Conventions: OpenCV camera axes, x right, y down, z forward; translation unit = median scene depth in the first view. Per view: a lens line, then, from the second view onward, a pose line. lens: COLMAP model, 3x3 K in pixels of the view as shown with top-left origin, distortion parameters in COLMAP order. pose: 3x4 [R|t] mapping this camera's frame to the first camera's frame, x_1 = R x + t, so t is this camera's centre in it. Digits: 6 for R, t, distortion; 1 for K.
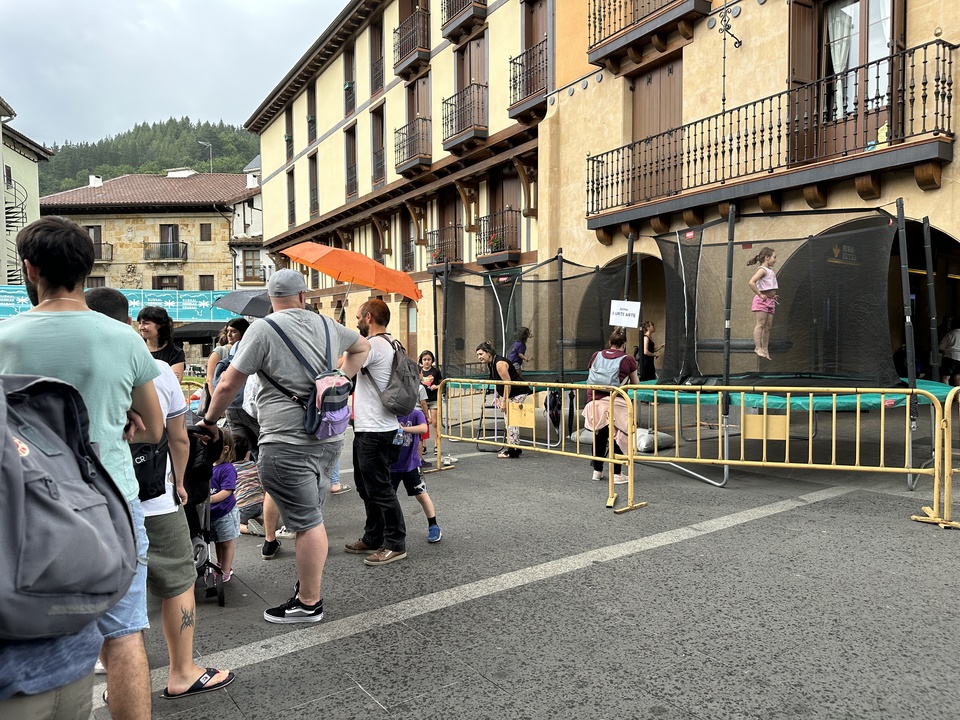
lens RADIAL K [[689.8, 0, 481.2], [0, 689.8, 357.0], [0, 0, 1]] dist [-0.000676, -0.002184]
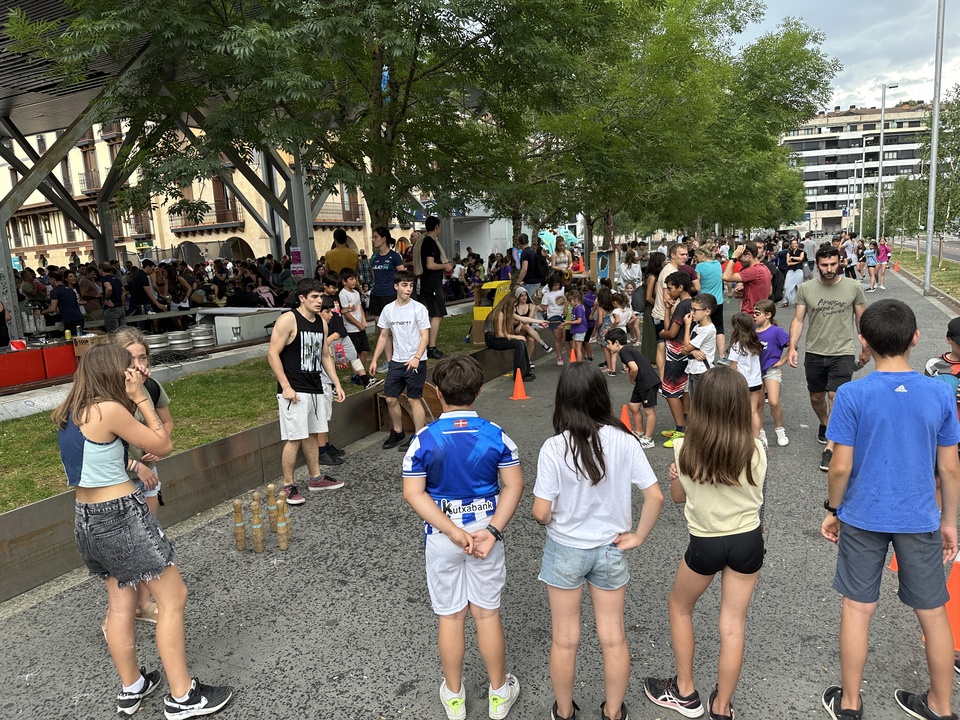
lens RADIAL K [[689.8, 0, 479.5], [0, 689.8, 359.9], [0, 0, 1]] dist [-0.000676, -0.002184]
pose [[0.897018, -0.116260, 0.426430, 0.008258], [0.067652, 0.989532, 0.127471, 0.049305], [-0.436786, -0.085495, 0.895494, -1.602637]]
